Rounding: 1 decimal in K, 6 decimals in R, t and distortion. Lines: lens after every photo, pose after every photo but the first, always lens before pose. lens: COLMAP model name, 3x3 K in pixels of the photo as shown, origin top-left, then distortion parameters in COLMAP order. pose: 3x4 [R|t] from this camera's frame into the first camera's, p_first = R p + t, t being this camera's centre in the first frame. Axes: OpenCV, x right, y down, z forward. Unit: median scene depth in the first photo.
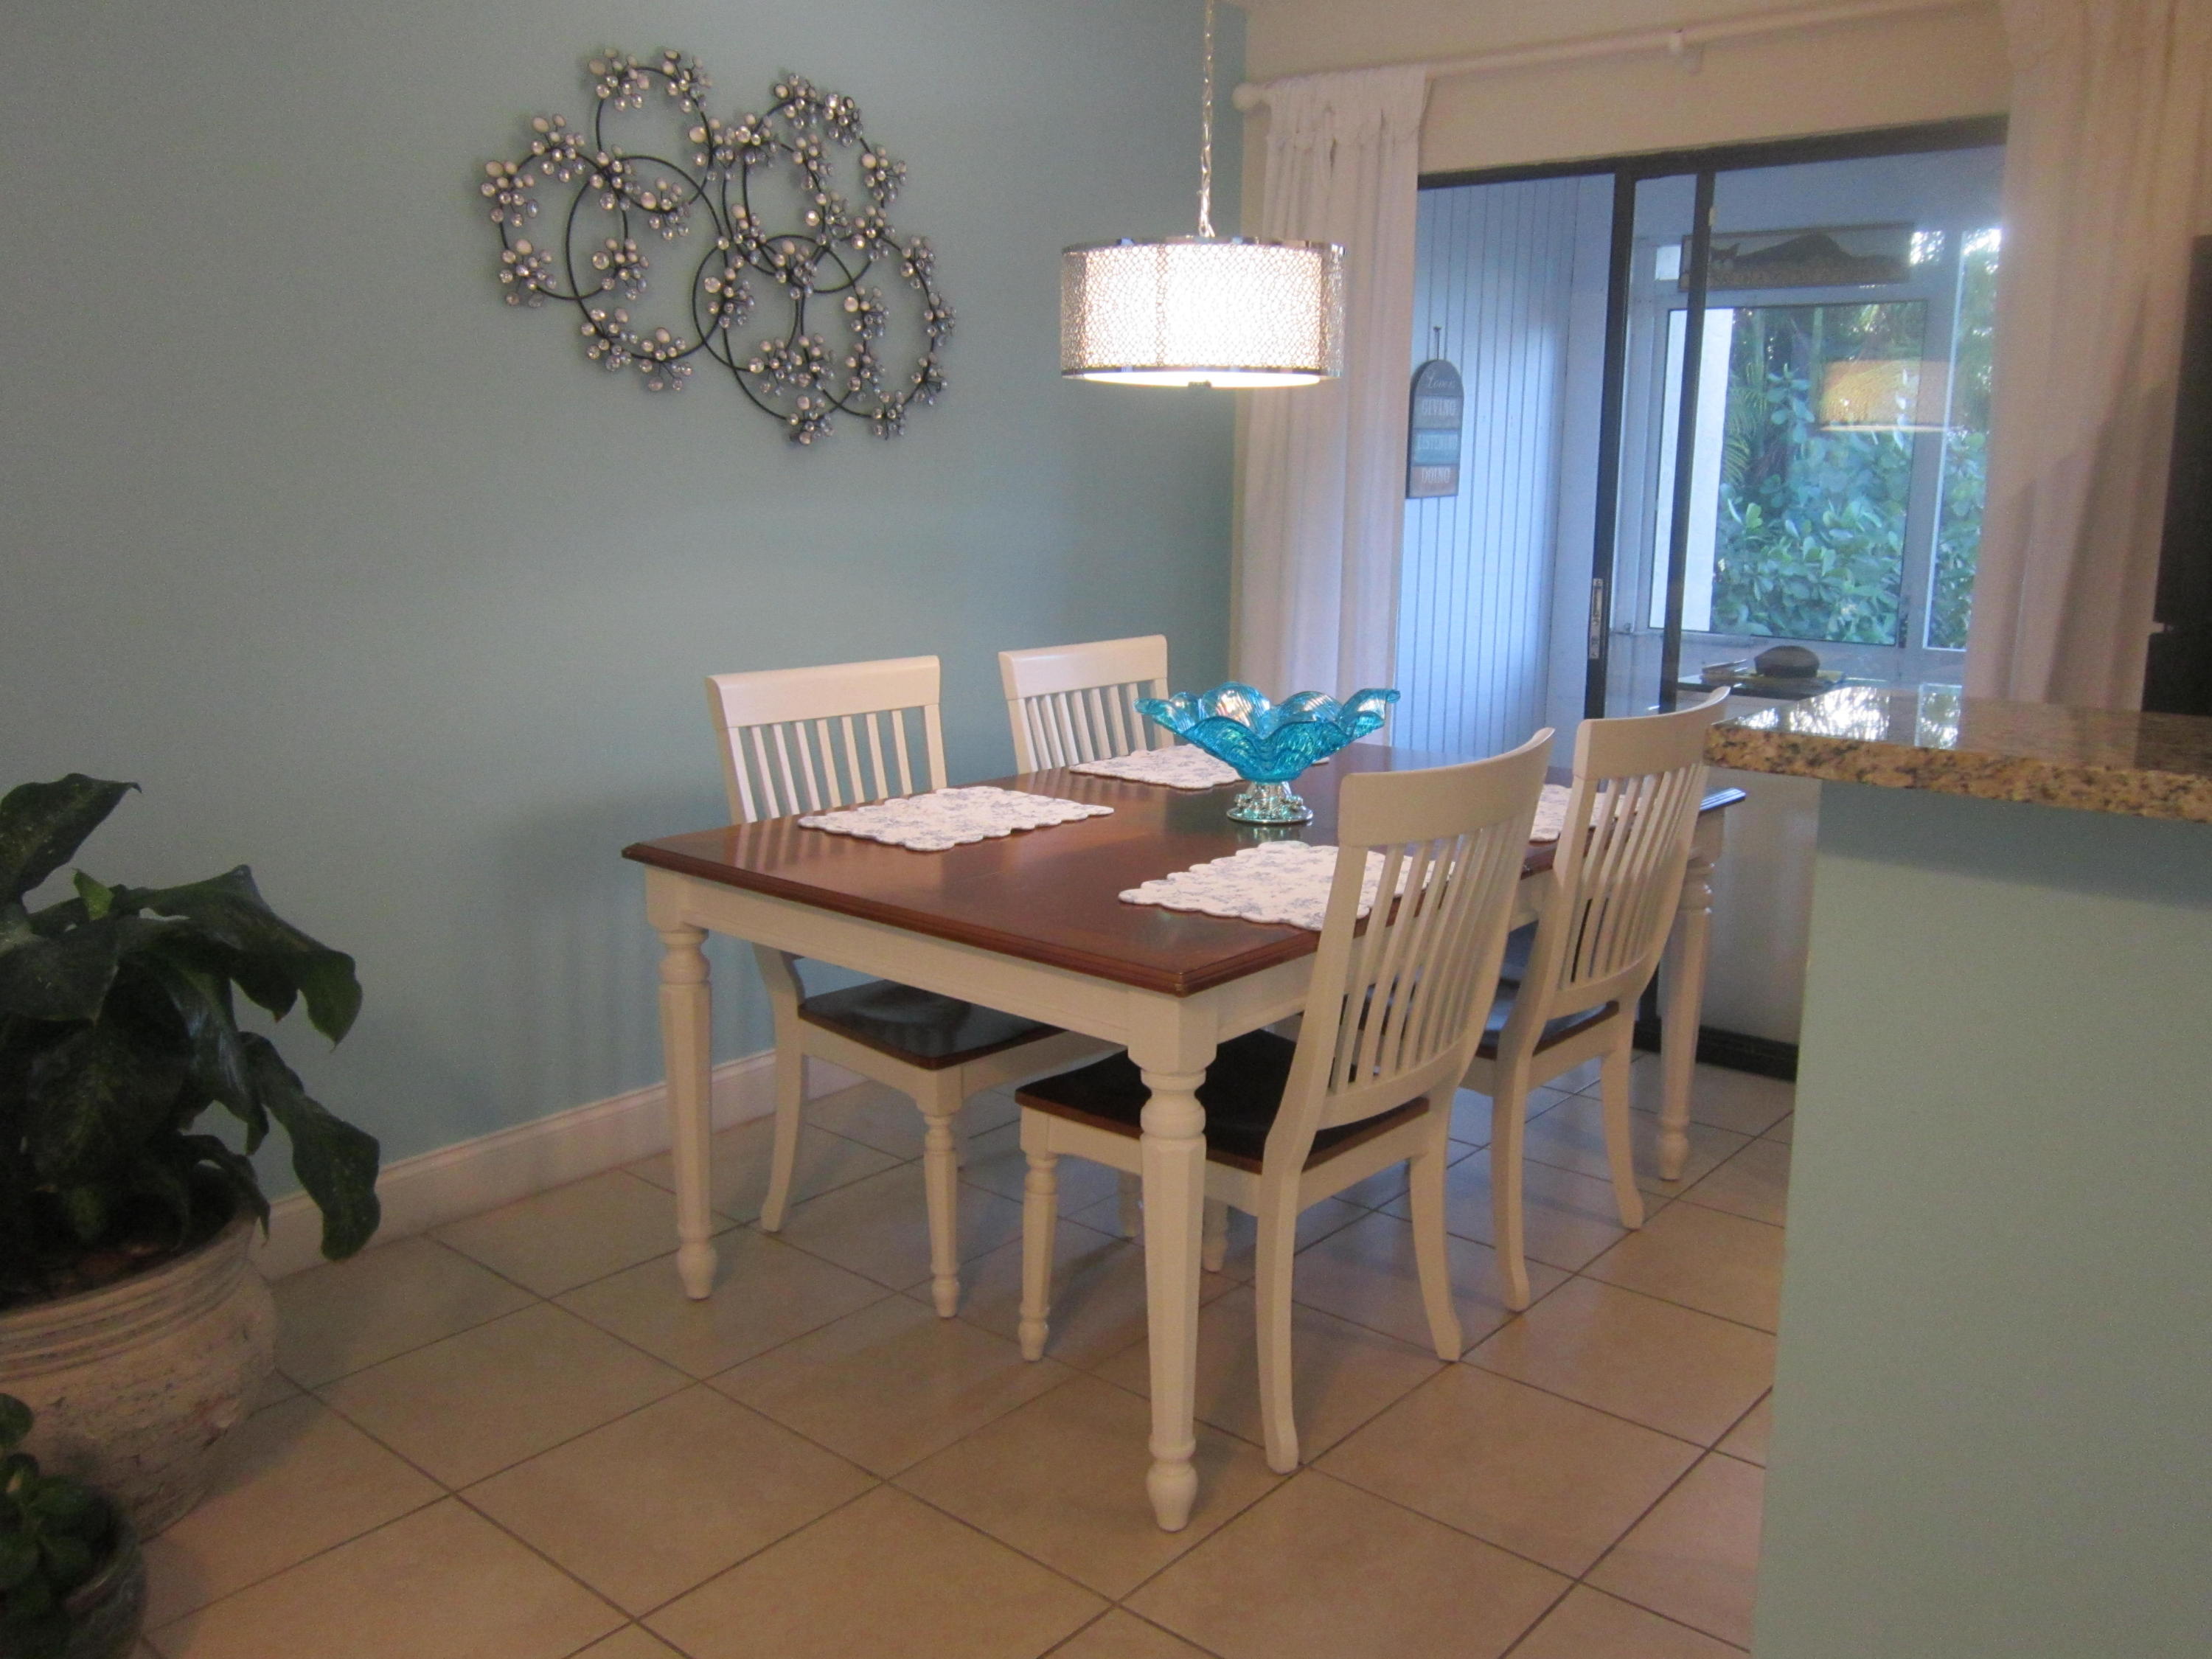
lens RADIAL K [[1829.9, 0, 1106.0], [0, 1829.9, 829.5], [0, 0, 1]] dist [-0.035035, 0.013309]
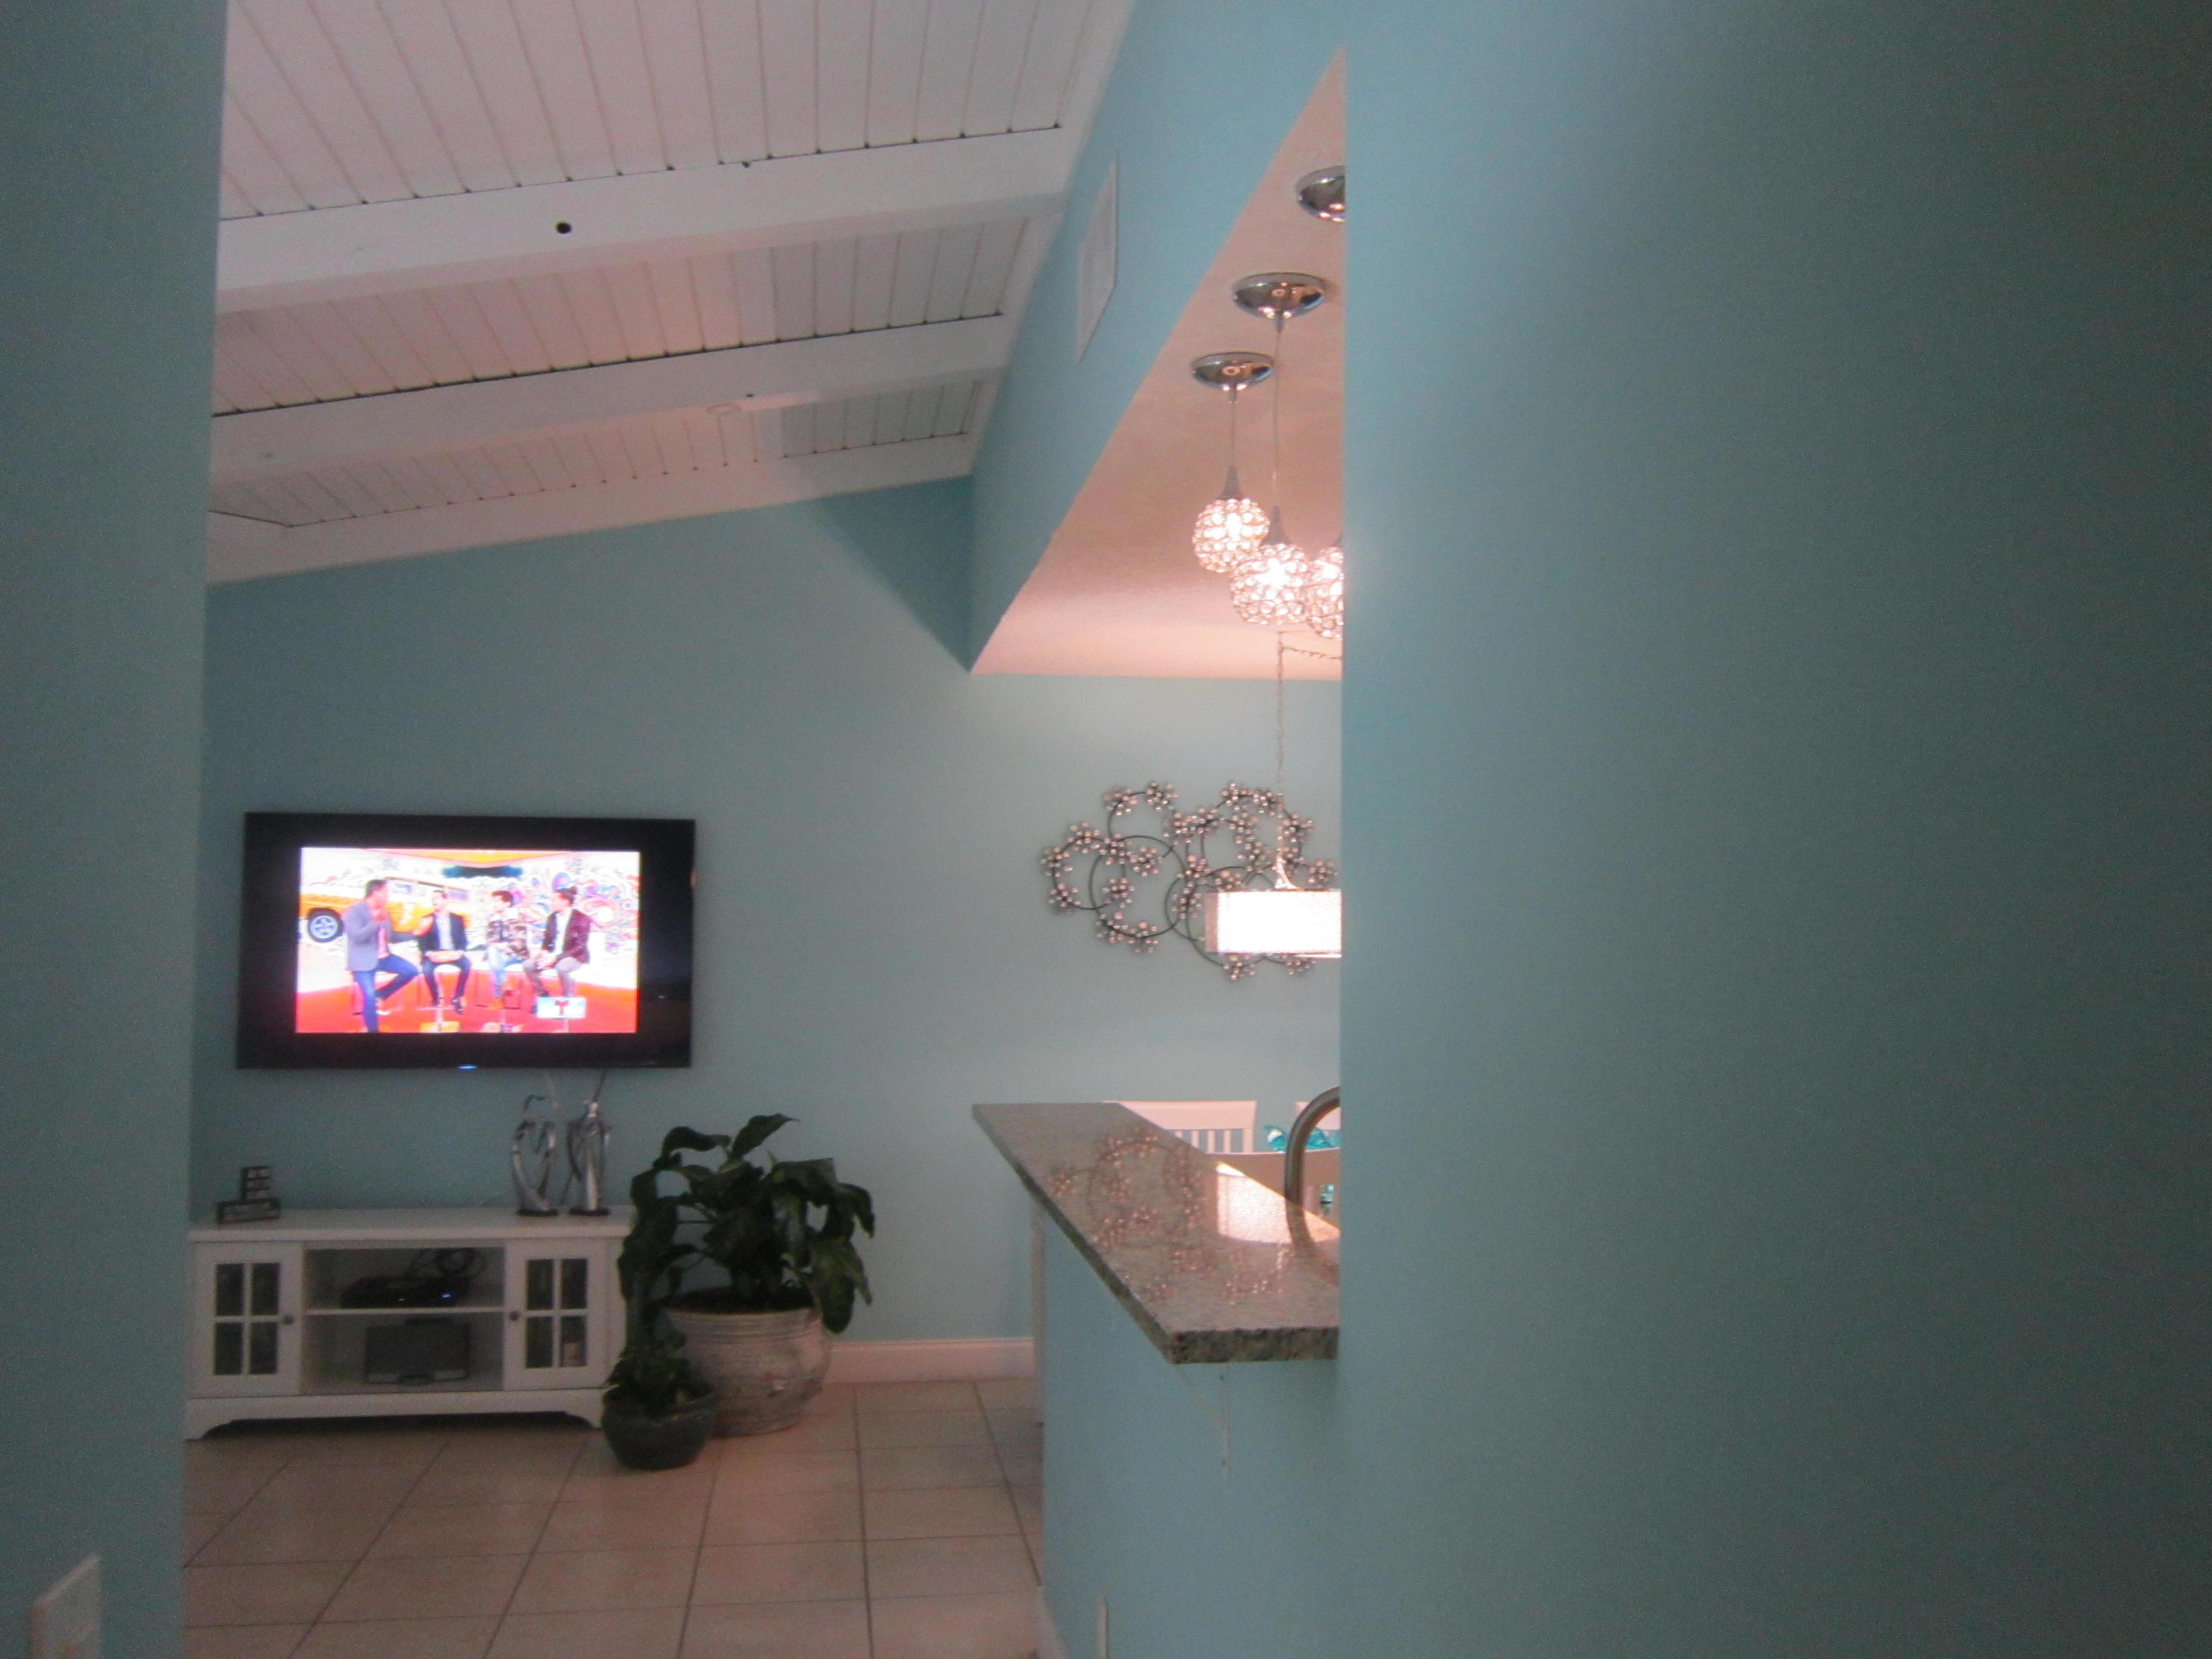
lens RADIAL K [[1833.6, 0, 1106.0], [0, 1833.6, 829.5], [0, 0, 1]] dist [-0.051763, 0.013274]
pose [[0.757418, -0.041307, -0.651622, 1.018098], [-0.129327, 0.968733, -0.211734, 0.046117], [0.639994, 0.244643, 0.728394, -0.466298]]
